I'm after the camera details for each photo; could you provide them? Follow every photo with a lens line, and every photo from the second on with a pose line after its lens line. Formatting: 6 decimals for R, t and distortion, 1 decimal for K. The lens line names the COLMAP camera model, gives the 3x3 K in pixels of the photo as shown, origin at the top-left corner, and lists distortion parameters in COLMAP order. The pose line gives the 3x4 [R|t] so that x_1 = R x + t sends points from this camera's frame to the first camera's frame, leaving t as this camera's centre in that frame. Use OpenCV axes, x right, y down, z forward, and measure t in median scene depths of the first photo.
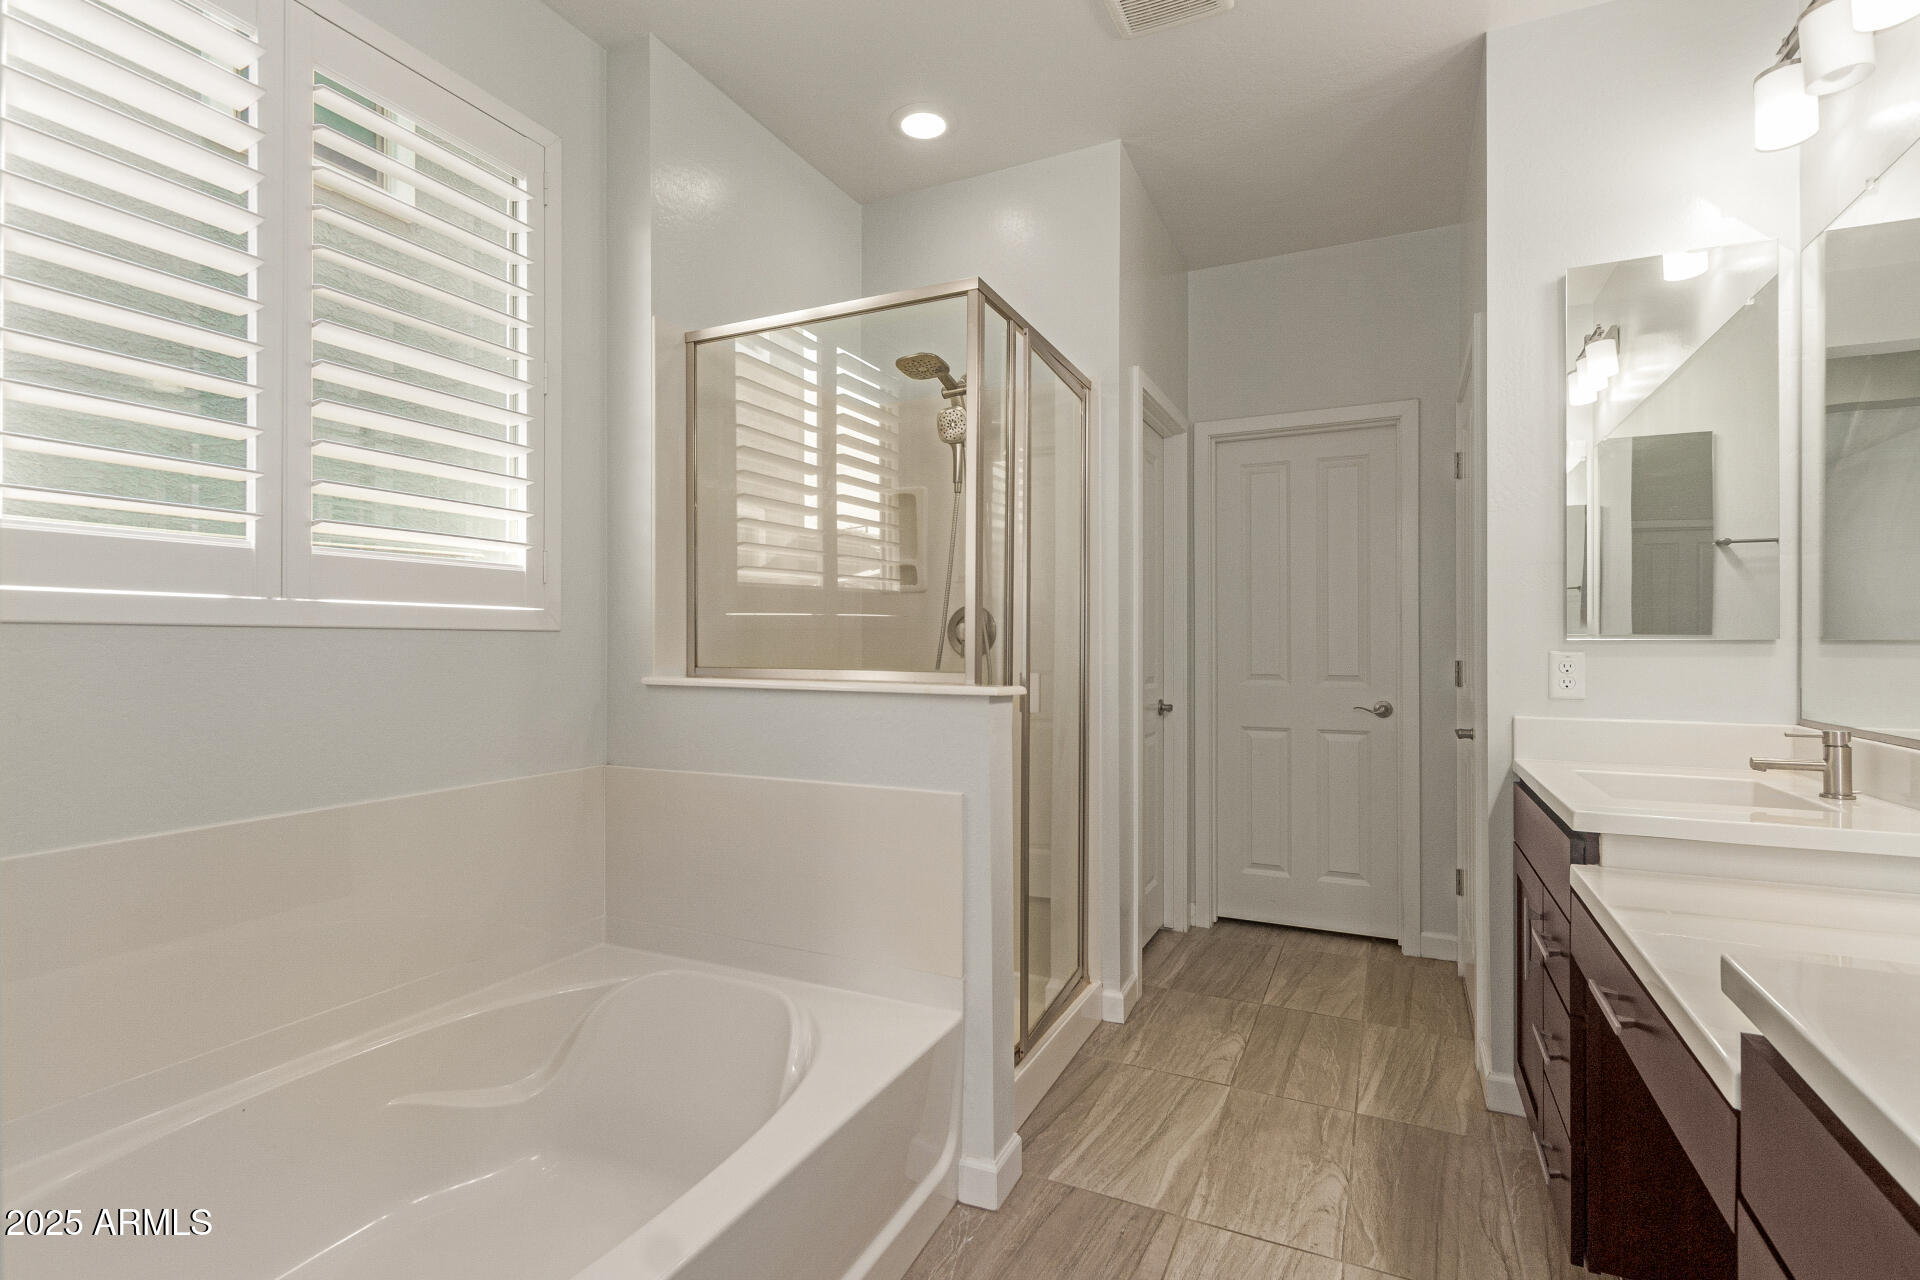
lens RADIAL K [[895.5, 0, 967.4], [0, 895.5, 640.4], [0, 0, 1]] dist [0.018558, -0.003271]
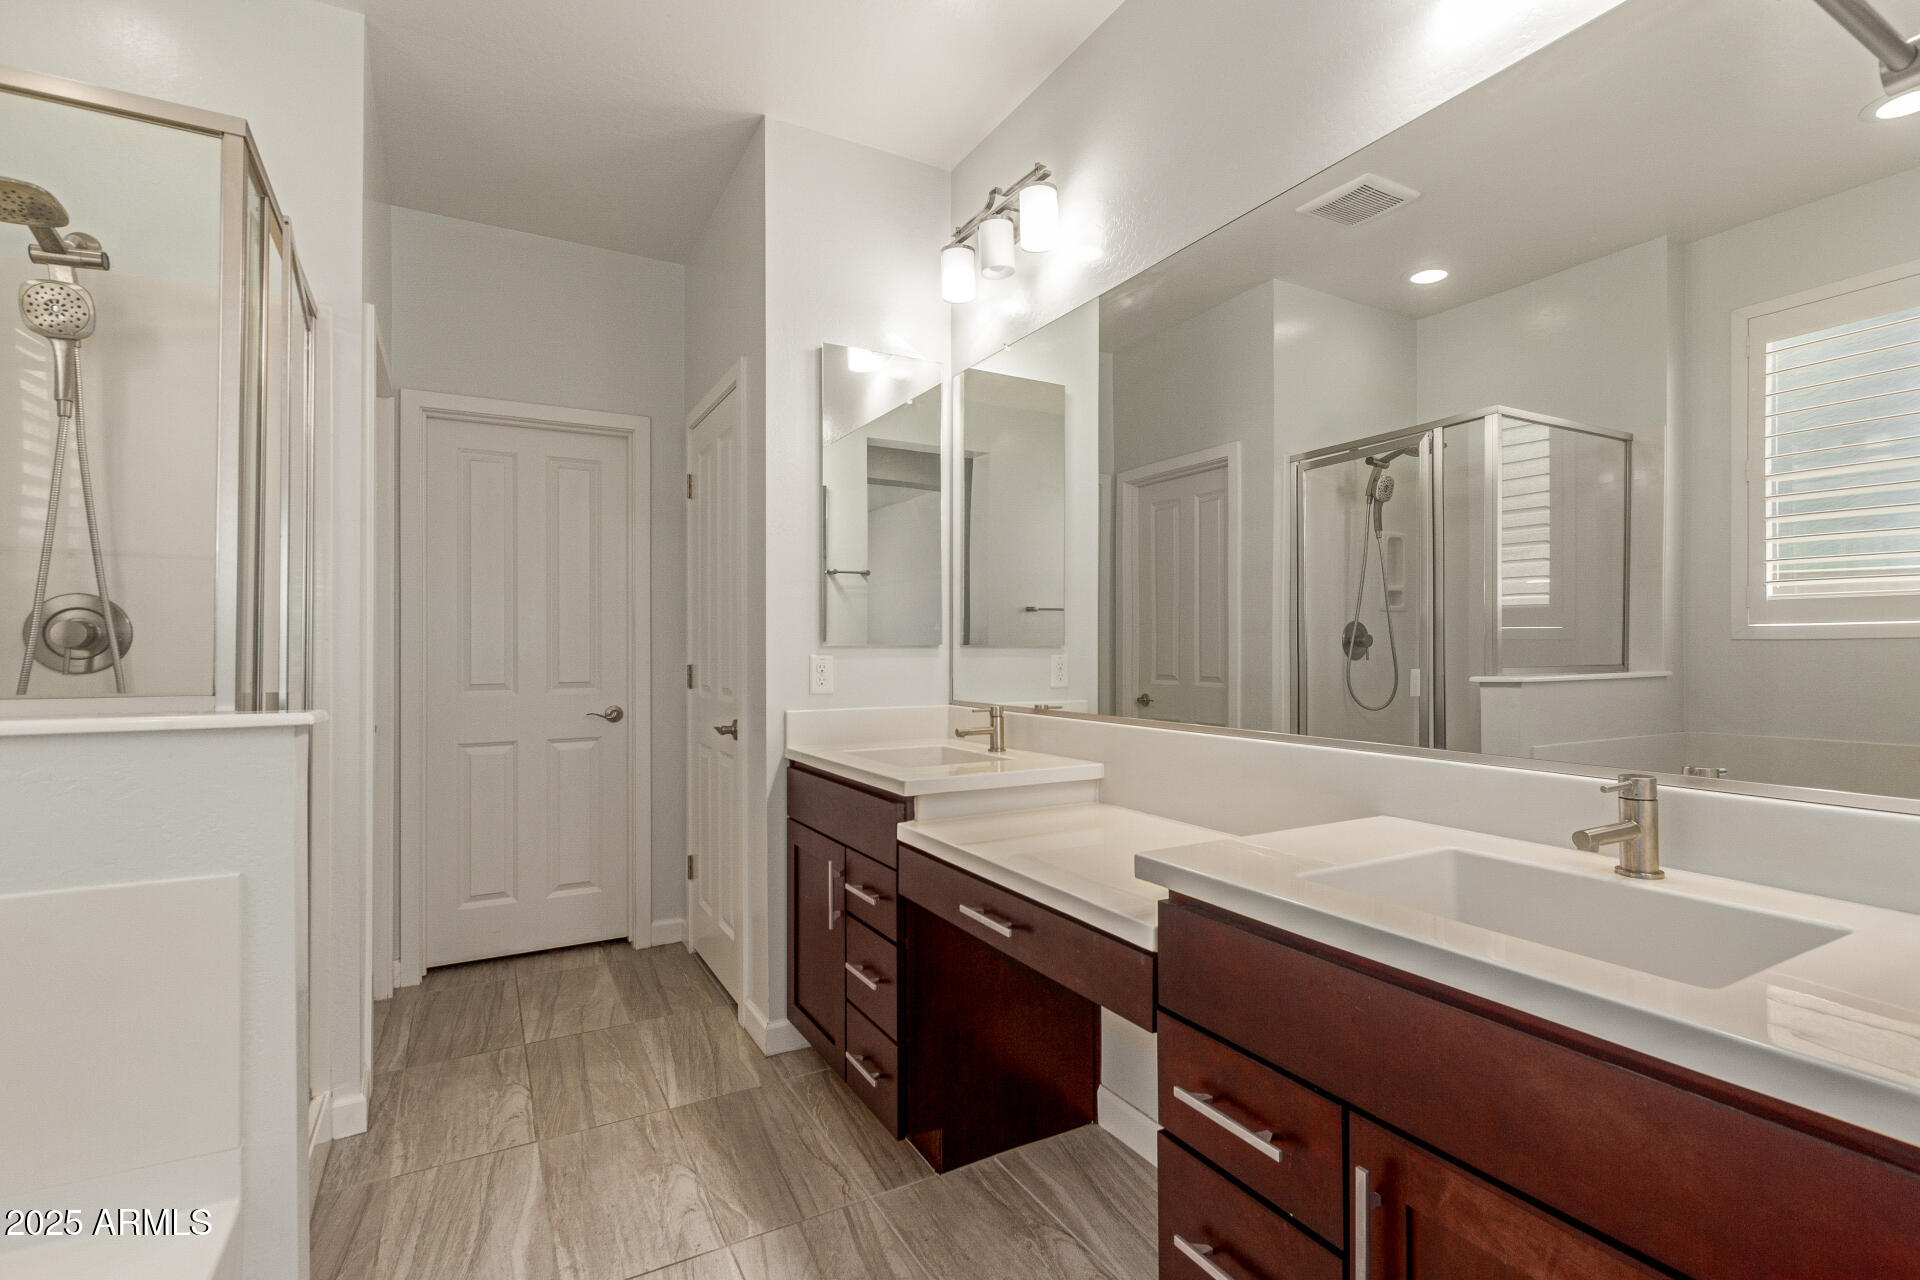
lens RADIAL K [[895.5, 0, 959.7], [0, 895.5, 642.4], [0, 0, 1]] dist [0.018558, -0.003271]
pose [[0.587779, 0.001845, 0.809019, -0.186043], [0.001715, 0.999992, -0.003527, -0.000559], [-0.809020, 0.003461, 0.587772, 0.121087]]
